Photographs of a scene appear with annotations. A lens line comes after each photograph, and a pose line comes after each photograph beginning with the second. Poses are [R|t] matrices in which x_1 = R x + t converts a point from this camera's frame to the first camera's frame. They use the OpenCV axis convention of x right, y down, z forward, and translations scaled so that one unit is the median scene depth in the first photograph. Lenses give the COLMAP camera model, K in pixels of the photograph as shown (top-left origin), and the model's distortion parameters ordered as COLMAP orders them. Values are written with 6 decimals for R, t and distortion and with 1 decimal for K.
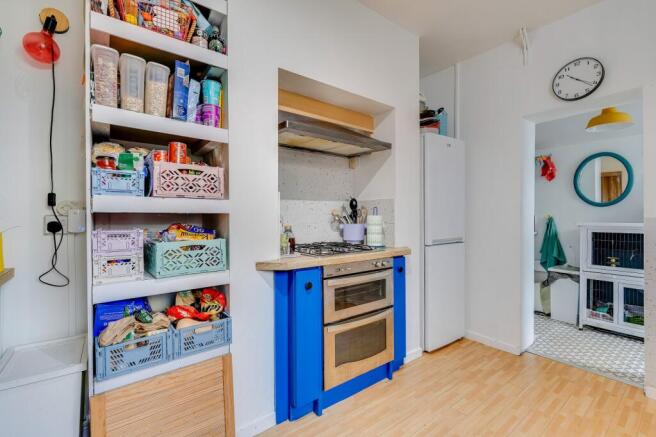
lens RADIAL K [[294.3, 0, 328.0], [0, 294.3, 218.5], [0, 0, 1]] dist [0.001245, 0.000204]
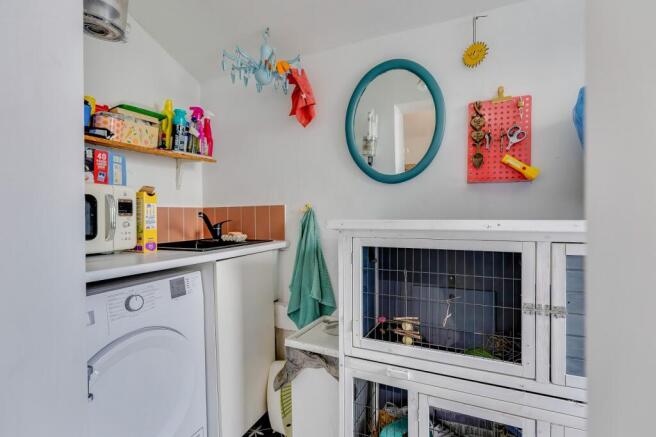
lens RADIAL K [[322.8, 0, 328.0], [0, 322.8, 218.5], [0, 0, 1]] dist [-0.002053, -0.000193]
pose [[0.886508, -0.010682, 0.462589, 1.296674], [0.009313, 0.999943, 0.005243, 0.019694], [-0.462619, -0.000340, 0.886557, 1.288850]]
